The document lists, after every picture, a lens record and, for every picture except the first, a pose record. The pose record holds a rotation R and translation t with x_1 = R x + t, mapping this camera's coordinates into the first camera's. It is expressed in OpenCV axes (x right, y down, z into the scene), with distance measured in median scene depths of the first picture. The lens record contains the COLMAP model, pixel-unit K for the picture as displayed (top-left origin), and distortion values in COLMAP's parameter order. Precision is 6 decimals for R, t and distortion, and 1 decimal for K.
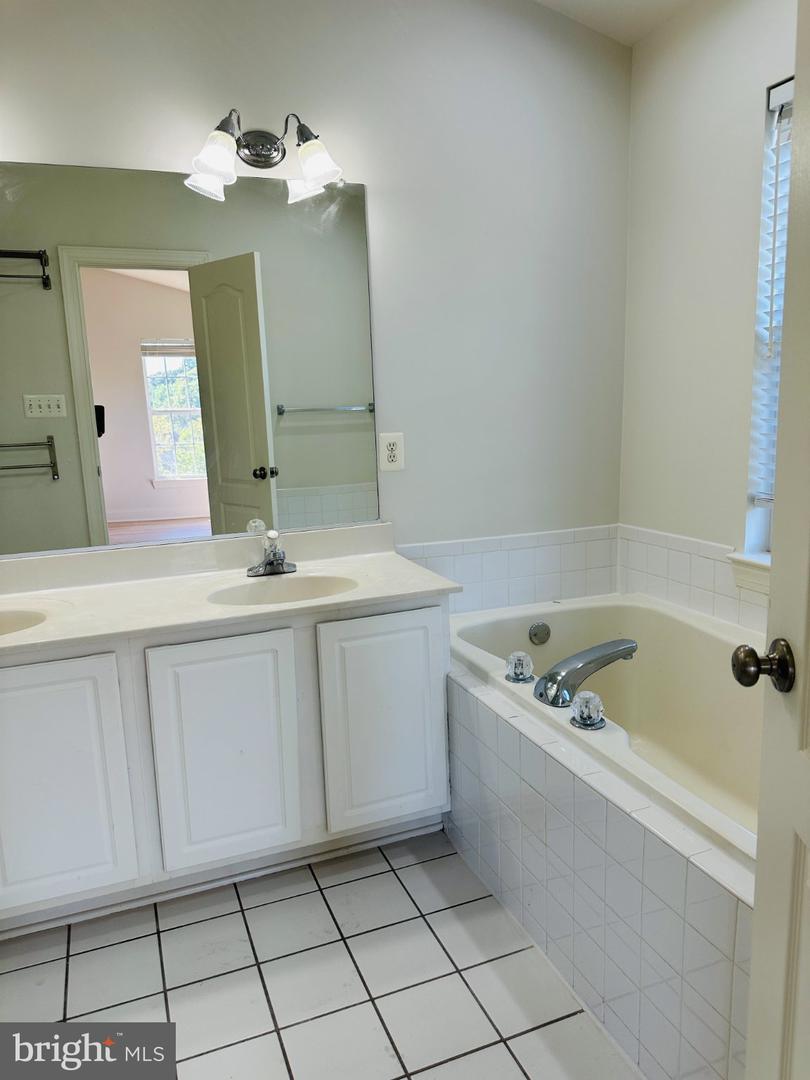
lens RADIAL K [[767.0, 0, 405.0], [0, 767.0, 540.0], [0, 0, 1]] dist [0.049320, -0.001810]
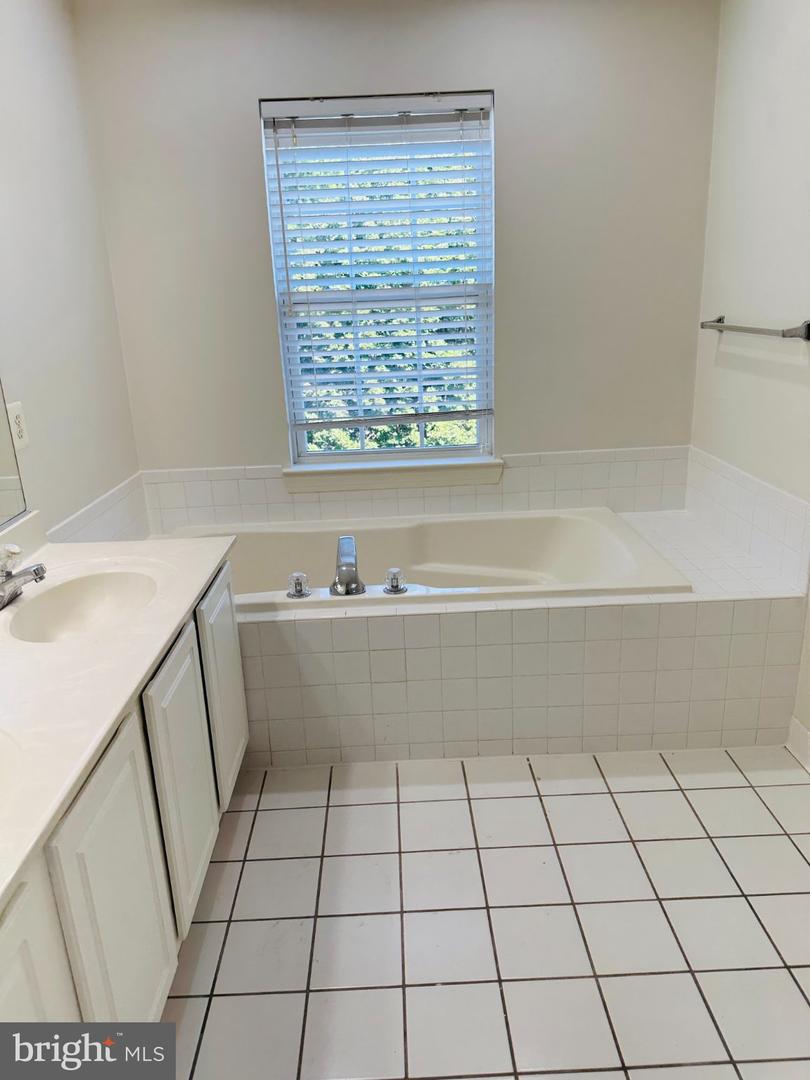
lens RADIAL K [[746.9, 0, 403.4], [0, 746.9, 556.3], [0, 0, 1]] dist [0.104164, -0.160308]
pose [[0.344218, -0.283077, 0.895199, -0.789146], [0.195387, 0.954188, 0.226601, -0.103481], [-0.918334, 0.096910, 0.383758, 0.395159]]
